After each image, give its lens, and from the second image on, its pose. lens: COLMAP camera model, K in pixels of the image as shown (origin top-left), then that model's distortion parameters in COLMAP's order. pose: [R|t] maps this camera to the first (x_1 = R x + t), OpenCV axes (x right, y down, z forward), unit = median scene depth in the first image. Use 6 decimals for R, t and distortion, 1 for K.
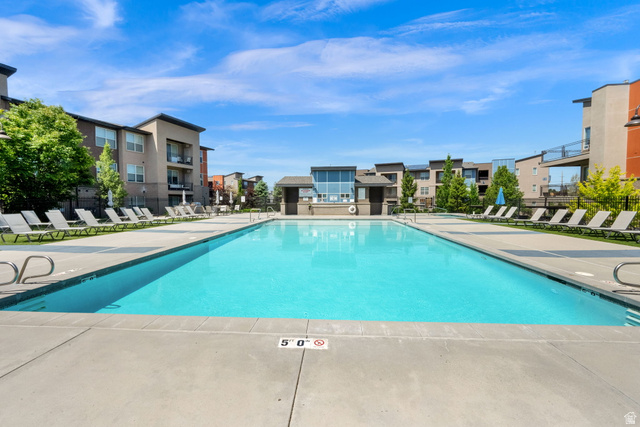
lens RADIAL K [[260.0, 0, 320.8], [0, 260.0, 208.2], [0, 0, 1]] dist [0.000248, 0.000714]
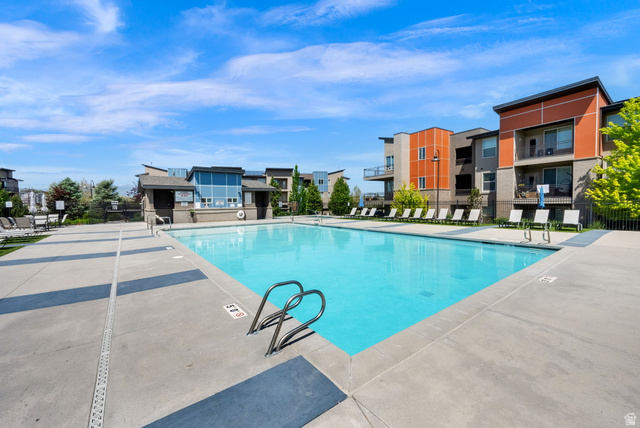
lens RADIAL K [[260.0, 0, 327.1], [0, 260.0, 216.7], [0, 0, 1]] dist [0.000248, 0.000714]
pose [[0.743740, -0.041008, 0.667210, -0.277663], [0.032276, 0.999155, 0.025432, -0.001445], [-0.667690, 0.002620, 0.744435, 0.076602]]
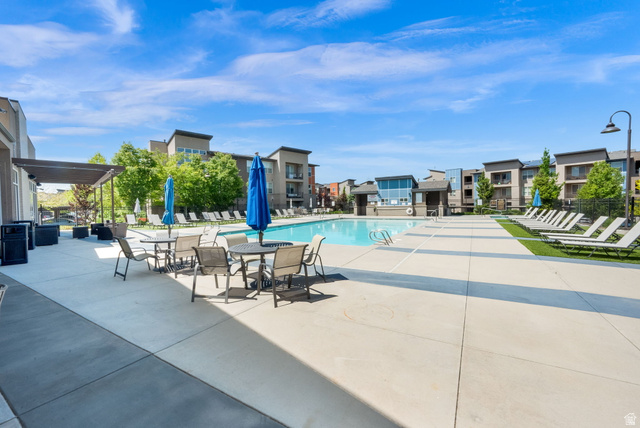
lens RADIAL K [[260.0, 0, 321.1], [0, 260.0, 213.0], [0, 0, 1]] dist [0.000248, 0.000714]
pose [[0.887972, 0.003005, -0.459888, 0.305817], [0.000813, 0.999967, 0.008103, 0.002892], [0.459897, -0.007569, 0.887940, -0.243555]]
